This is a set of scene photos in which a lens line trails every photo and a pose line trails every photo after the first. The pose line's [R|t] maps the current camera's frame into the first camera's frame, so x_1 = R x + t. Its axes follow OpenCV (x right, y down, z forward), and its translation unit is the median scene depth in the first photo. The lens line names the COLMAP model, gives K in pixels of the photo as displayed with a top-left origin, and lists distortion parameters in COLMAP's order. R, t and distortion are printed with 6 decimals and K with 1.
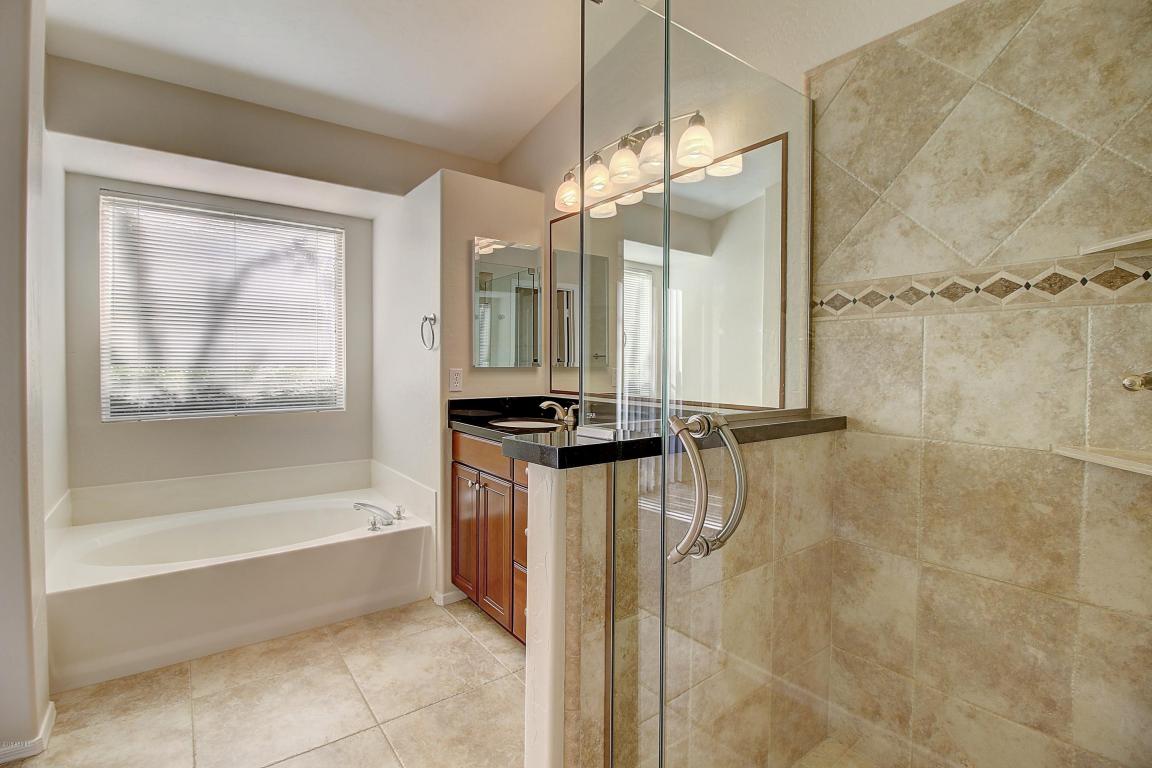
lens RADIAL K [[529.4, 0, 568.9], [0, 529.4, 371.2], [0, 0, 1]] dist [-0.002017, -0.011679]
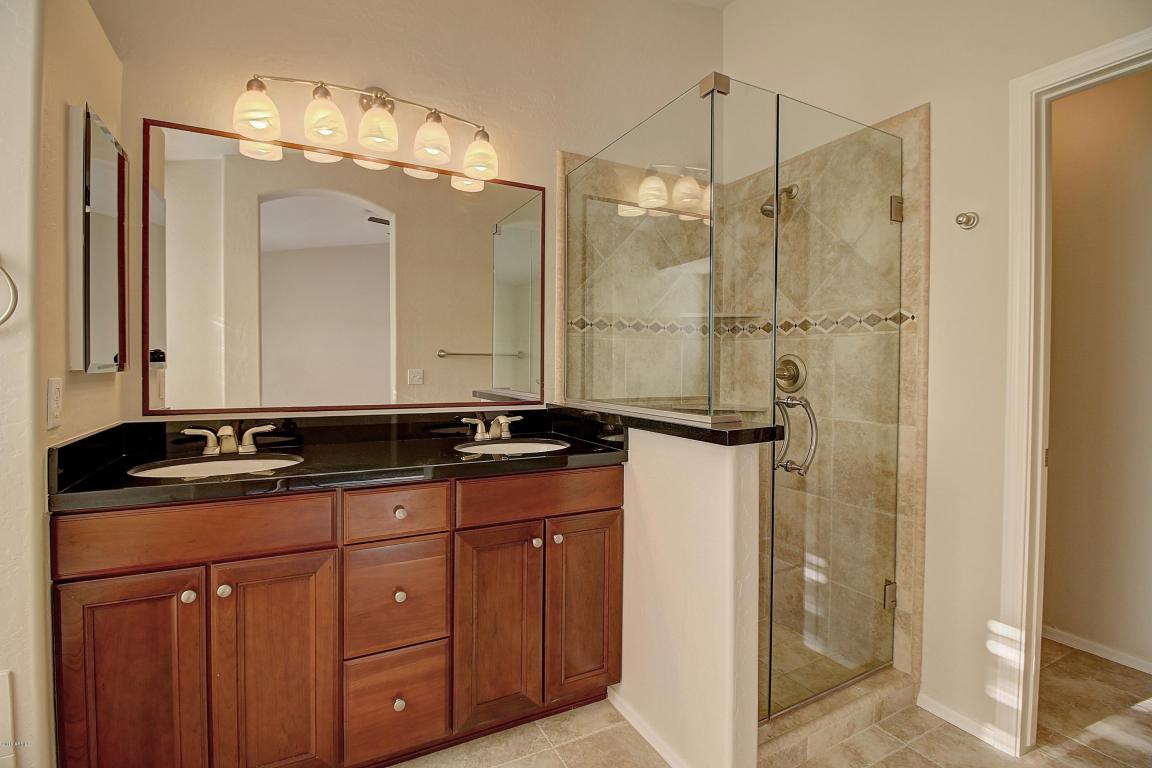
lens RADIAL K [[529.4, 0, 568.9], [0, 529.4, 371.2], [0, 0, 1]] dist [-0.002017, -0.011679]
pose [[0.152106, -0.017477, 0.988210, -1.060495], [0.008018, 0.999833, 0.016449, -0.026499], [-0.988332, 0.005422, 0.152221, 0.908822]]
